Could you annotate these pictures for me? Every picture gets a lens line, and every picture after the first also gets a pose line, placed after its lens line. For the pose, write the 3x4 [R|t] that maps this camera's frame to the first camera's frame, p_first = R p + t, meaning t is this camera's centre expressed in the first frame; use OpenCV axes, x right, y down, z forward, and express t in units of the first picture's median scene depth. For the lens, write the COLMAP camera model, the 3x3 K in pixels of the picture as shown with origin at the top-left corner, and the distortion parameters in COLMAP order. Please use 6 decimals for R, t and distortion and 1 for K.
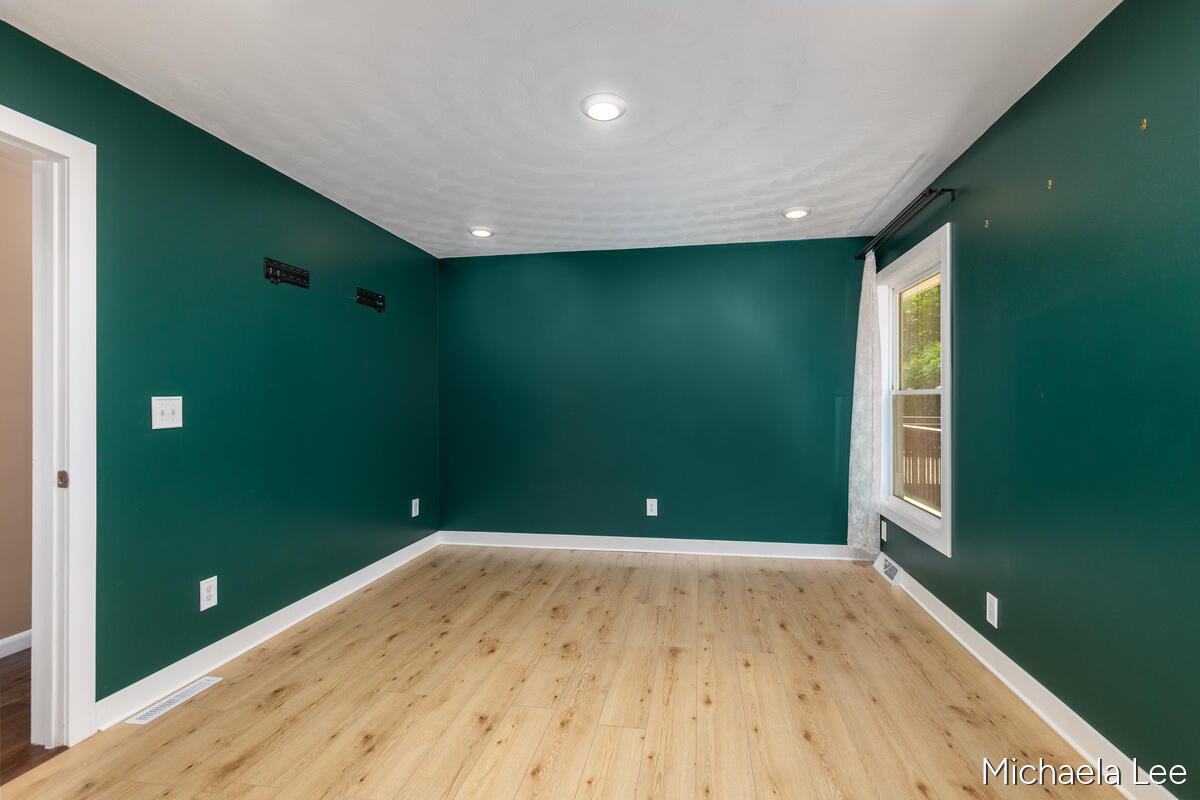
lens RADIAL K [[556.5, 0, 606.2], [0, 556.5, 405.6], [0, 0, 1]] dist [0.012811, -0.000087]
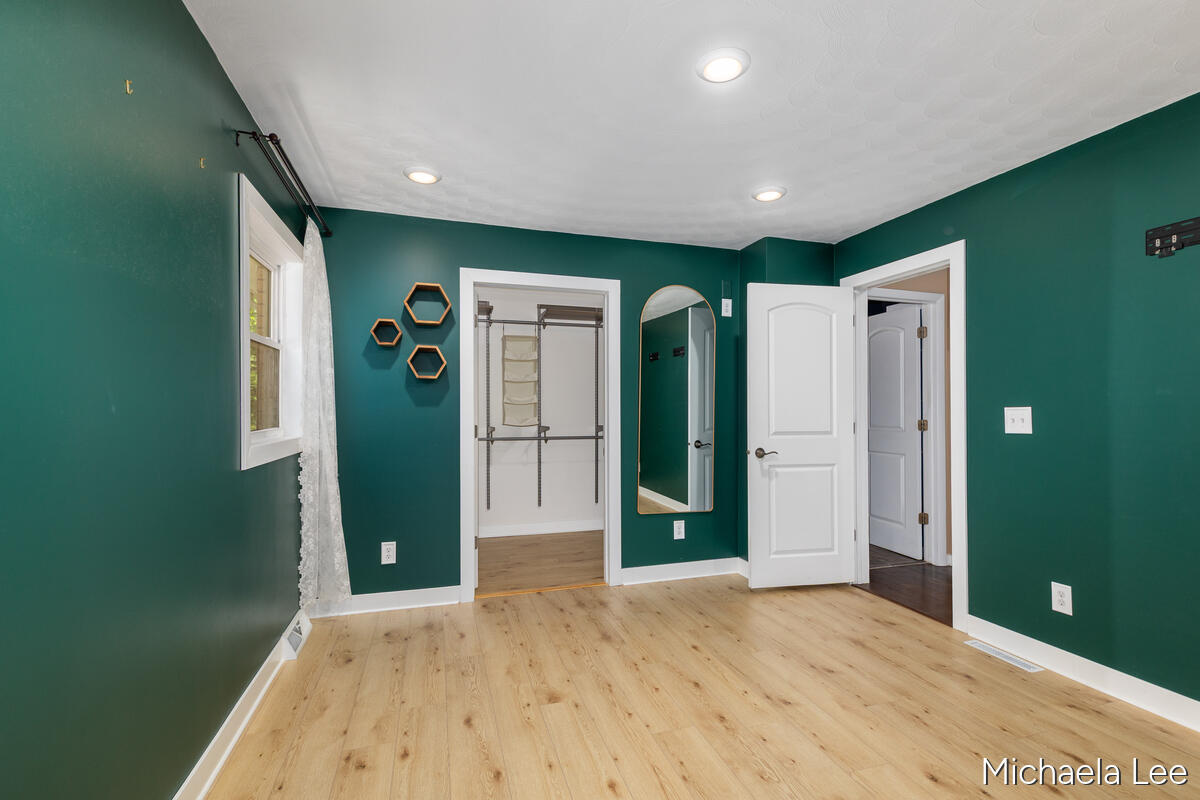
lens RADIAL K [[556.5, 0, 606.2], [0, 556.5, 405.6], [0, 0, 1]] dist [0.012811, -0.000087]
pose [[-0.894908, 0.000845, -0.446250, 0.548692], [0.001513, 0.999998, -0.001141, -0.019541], [0.446248, -0.001697, -0.894908, 1.715033]]
